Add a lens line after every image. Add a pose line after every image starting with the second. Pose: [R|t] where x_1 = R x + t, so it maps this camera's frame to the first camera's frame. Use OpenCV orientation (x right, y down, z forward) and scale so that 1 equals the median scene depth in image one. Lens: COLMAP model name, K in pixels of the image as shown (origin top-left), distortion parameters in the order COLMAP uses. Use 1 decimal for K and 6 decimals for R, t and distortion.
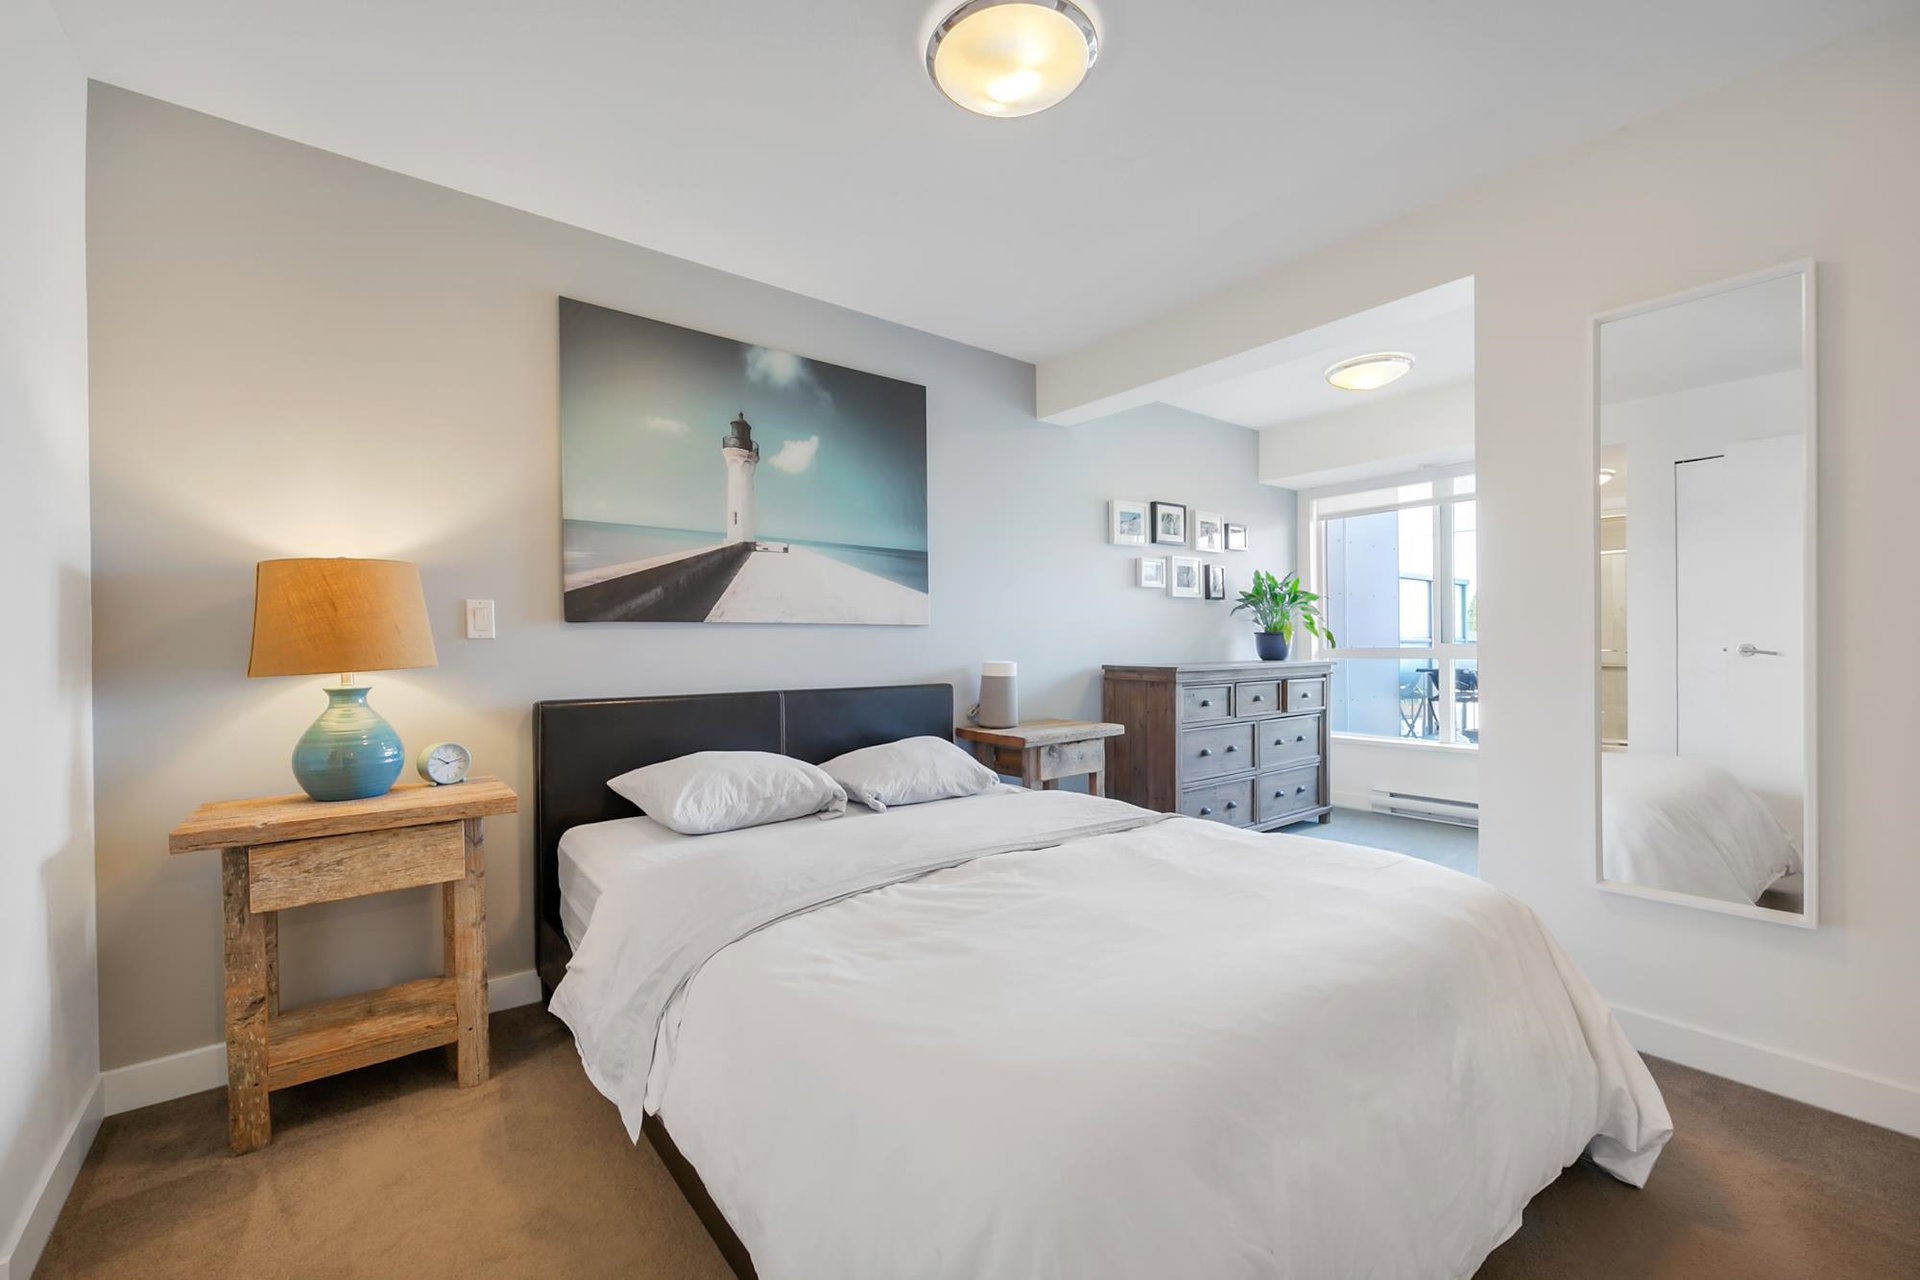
lens RADIAL K [[787.0, 0, 958.0], [0, 787.0, 655.6], [0, 0, 1]] dist [0.001214, 0.000376]
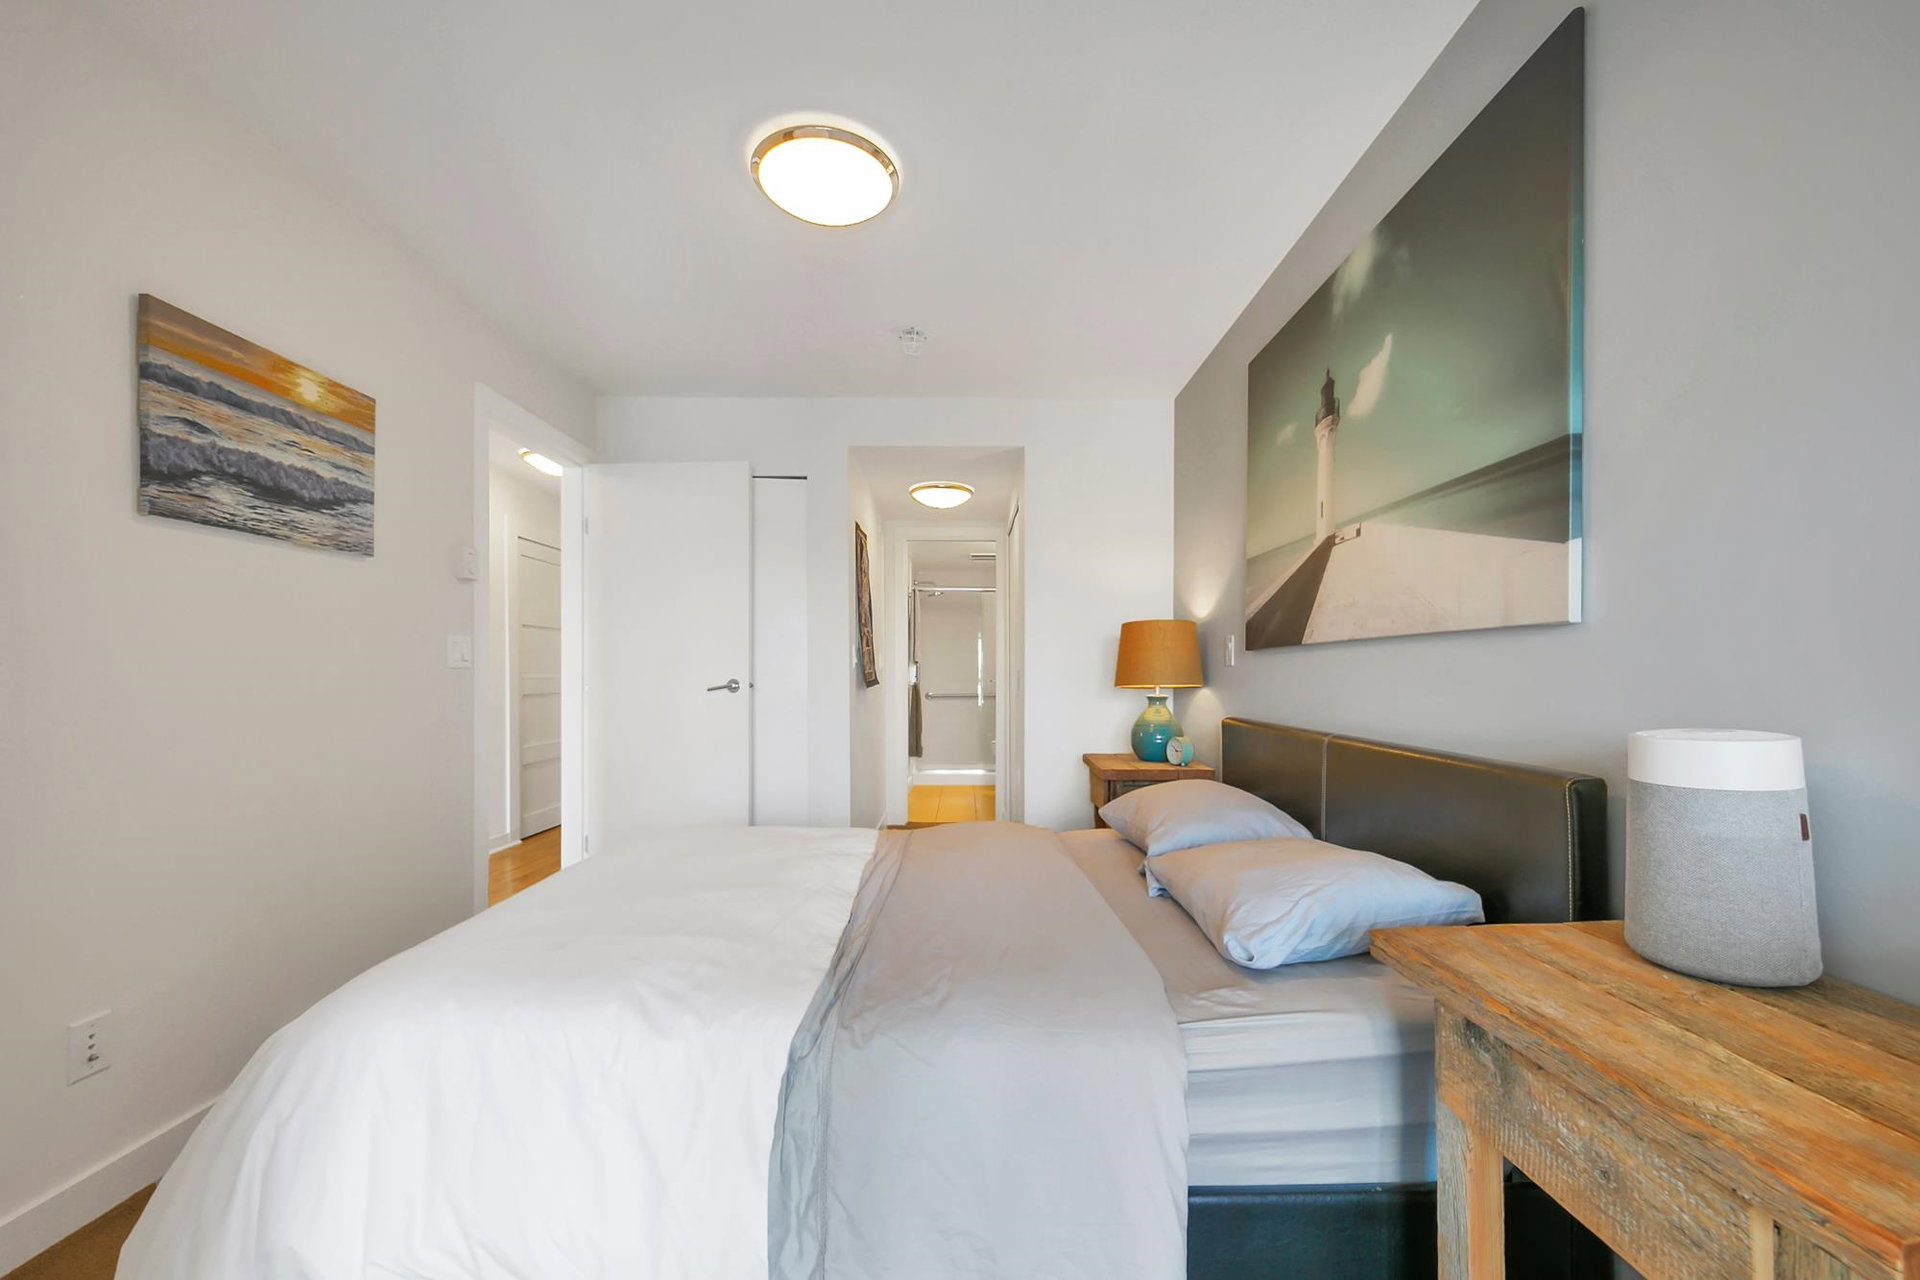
lens RADIAL K [[728.0, 0, 956.4], [0, 728.0, 672.6], [0, 0, 1]] dist [0.000834, 0.000024]
pose [[-0.618547, 0.008295, -0.785704, 0.749482], [-0.003557, 0.999904, 0.013356, -0.029948], [0.785740, 0.011056, -0.618458, 1.696488]]
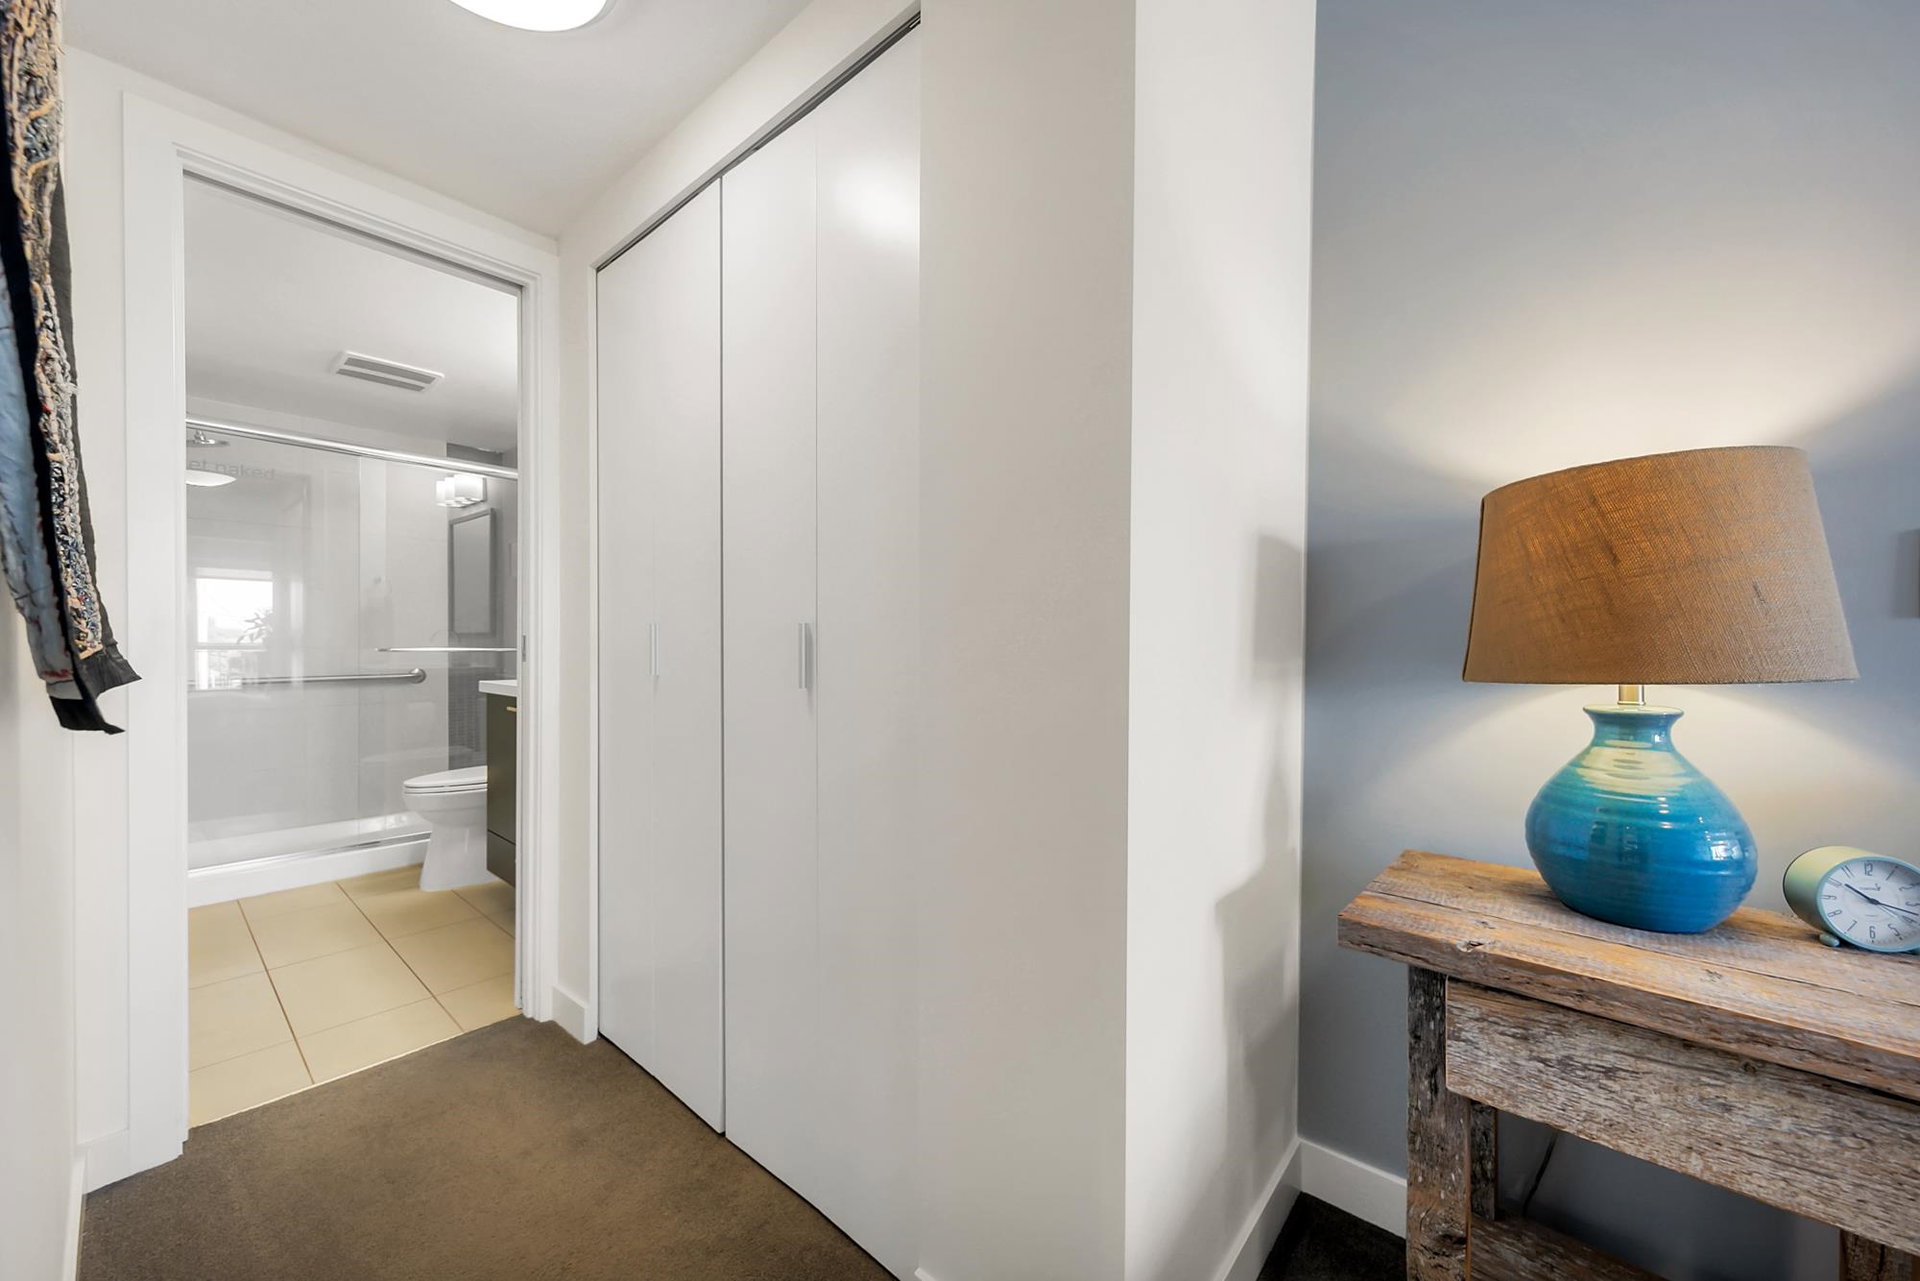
lens RADIAL K [[717.3, 0, 960.0], [0, 717.3, 640.5], [0, 0, 1]] dist [0.001293, 0.000316]
pose [[0.180689, 0.015234, -0.983422, -0.407228], [-0.020913, 0.999713, 0.011644, -0.002891], [0.983318, 0.018462, 0.180956, 0.498038]]
